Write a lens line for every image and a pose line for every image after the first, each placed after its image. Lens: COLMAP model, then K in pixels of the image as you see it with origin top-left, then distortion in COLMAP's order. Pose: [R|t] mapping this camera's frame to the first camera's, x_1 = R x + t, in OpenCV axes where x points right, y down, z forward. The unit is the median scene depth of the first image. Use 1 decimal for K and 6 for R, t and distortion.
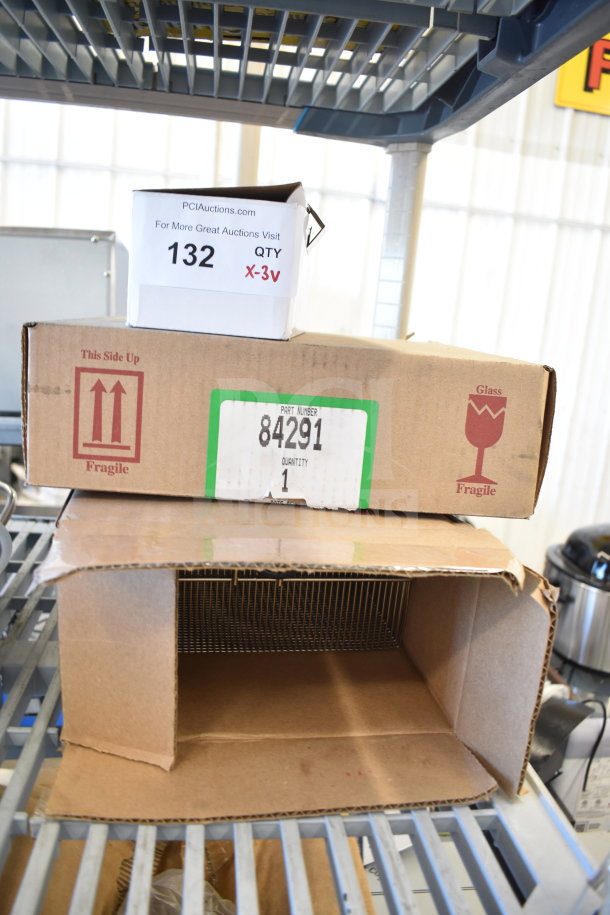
lens RADIAL K [[719.5, 0, 305.0], [0, 719.5, 457.5], [0, 0, 1]] dist [-0.092506, 0.001694]
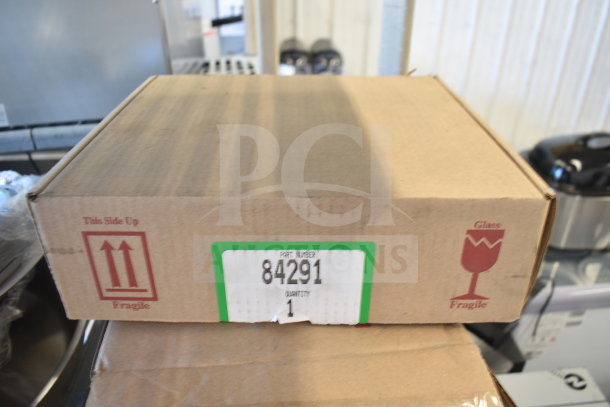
lens RADIAL K [[479.6, 0, 305.0], [0, 479.6, 203.5], [0, 0, 1]] dist [-0.092506, 0.001694]
pose [[0.994363, -0.030364, -0.101590, 0.074168], [0.062264, 0.942738, 0.327672, -0.358647], [0.085824, -0.332150, 0.939314, 0.375764]]
